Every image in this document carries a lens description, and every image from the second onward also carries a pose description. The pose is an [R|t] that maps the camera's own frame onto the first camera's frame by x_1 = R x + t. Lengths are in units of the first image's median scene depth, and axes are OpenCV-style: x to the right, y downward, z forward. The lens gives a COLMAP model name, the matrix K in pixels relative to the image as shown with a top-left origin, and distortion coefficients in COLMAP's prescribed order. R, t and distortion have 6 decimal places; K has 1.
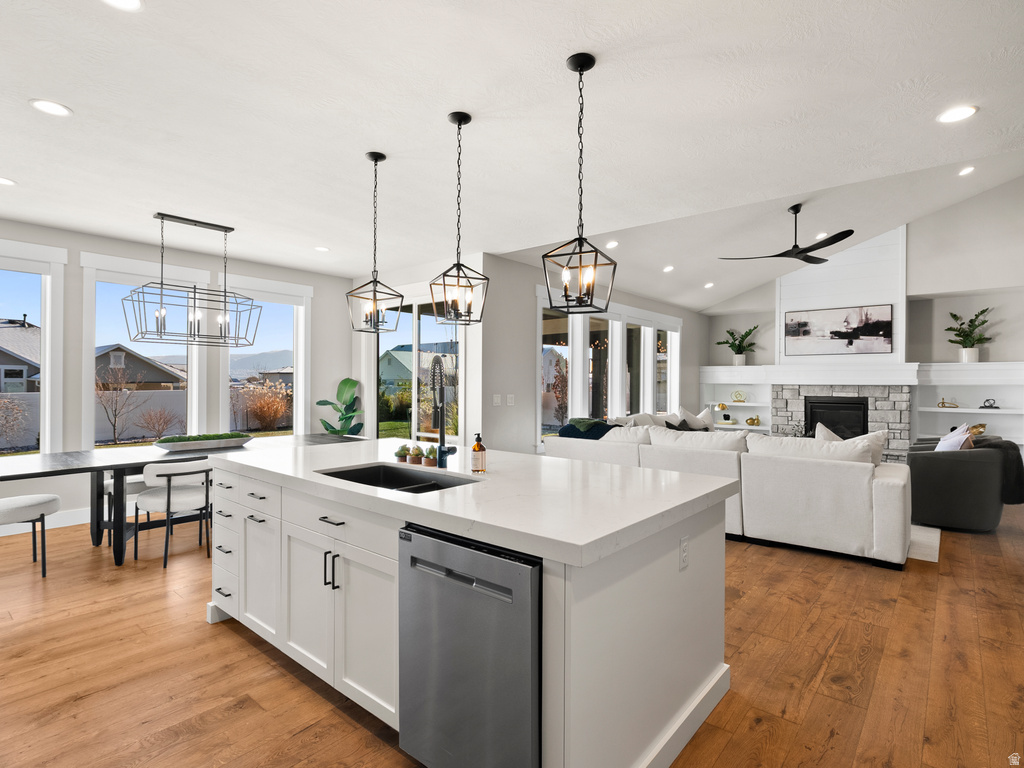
lens RADIAL K [[526.3, 0, 510.7], [0, 526.3, 383.3], [0, 0, 1]] dist [0.001484, 0.001129]
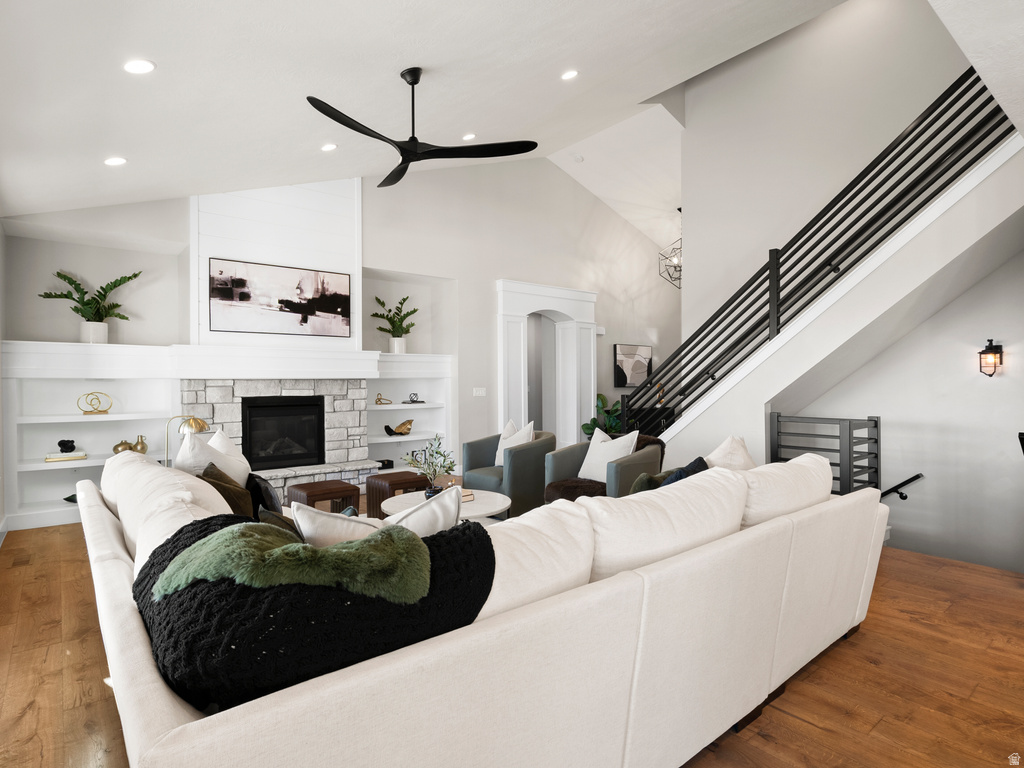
lens RADIAL K [[556.5, 0, 510.6], [0, 556.5, 381.3], [0, 0, 1]] dist [0.001477, 0.001038]
pose [[0.184287, -0.004369, 0.982863, -0.037685], [0.009154, 0.999954, 0.002728, 0.006956], [-0.982830, 0.008494, 0.184319, 0.599171]]
